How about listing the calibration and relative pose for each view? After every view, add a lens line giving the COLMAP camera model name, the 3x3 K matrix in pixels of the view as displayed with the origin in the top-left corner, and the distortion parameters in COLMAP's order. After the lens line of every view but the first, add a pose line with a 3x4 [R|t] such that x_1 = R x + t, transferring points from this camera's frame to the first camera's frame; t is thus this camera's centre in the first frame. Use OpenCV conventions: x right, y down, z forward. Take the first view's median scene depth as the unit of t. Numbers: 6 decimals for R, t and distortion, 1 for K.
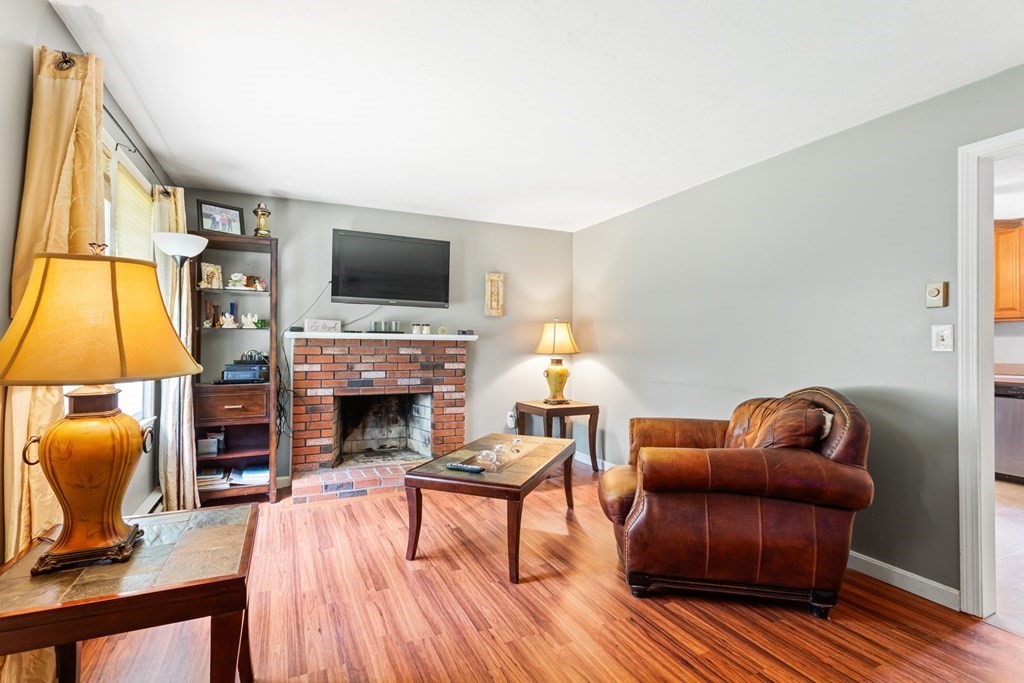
lens RADIAL K [[486.3, 0, 507.1], [0, 486.3, 337.7], [0, 0, 1]] dist [0.000701, 0.005580]
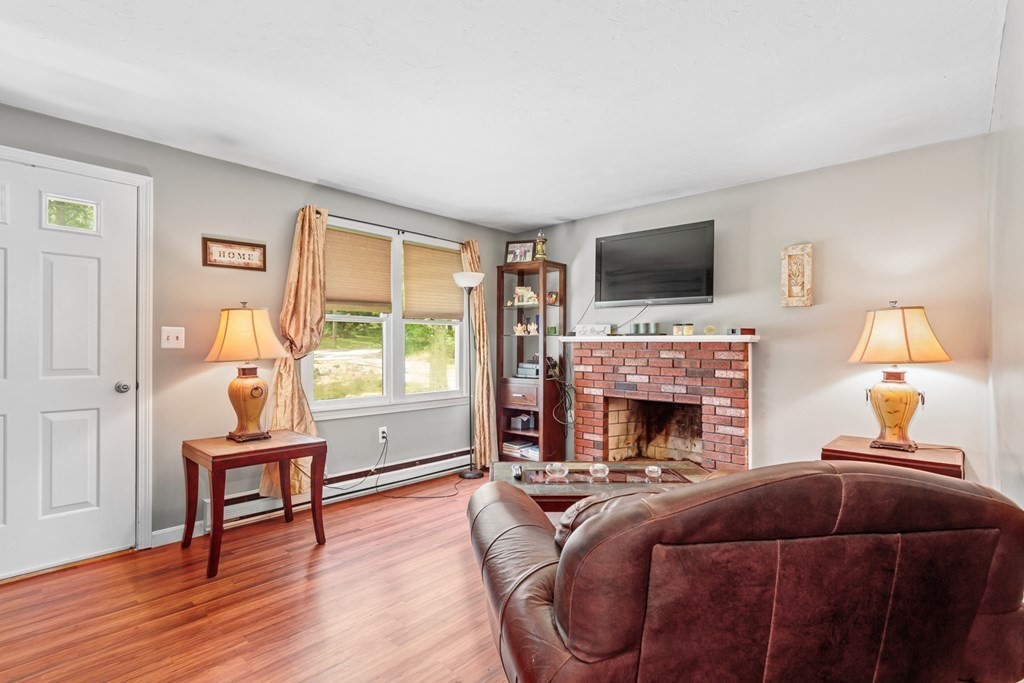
lens RADIAL K [[489.2, 0, 500.2], [0, 489.2, 345.5], [0, 0, 1]] dist [-0.002620, 0.005971]
pose [[0.376731, -0.006678, -0.926299, 0.511142], [0.011866, 0.999927, -0.002383, 0.009112], [0.926247, -0.010093, 0.376783, 0.372618]]
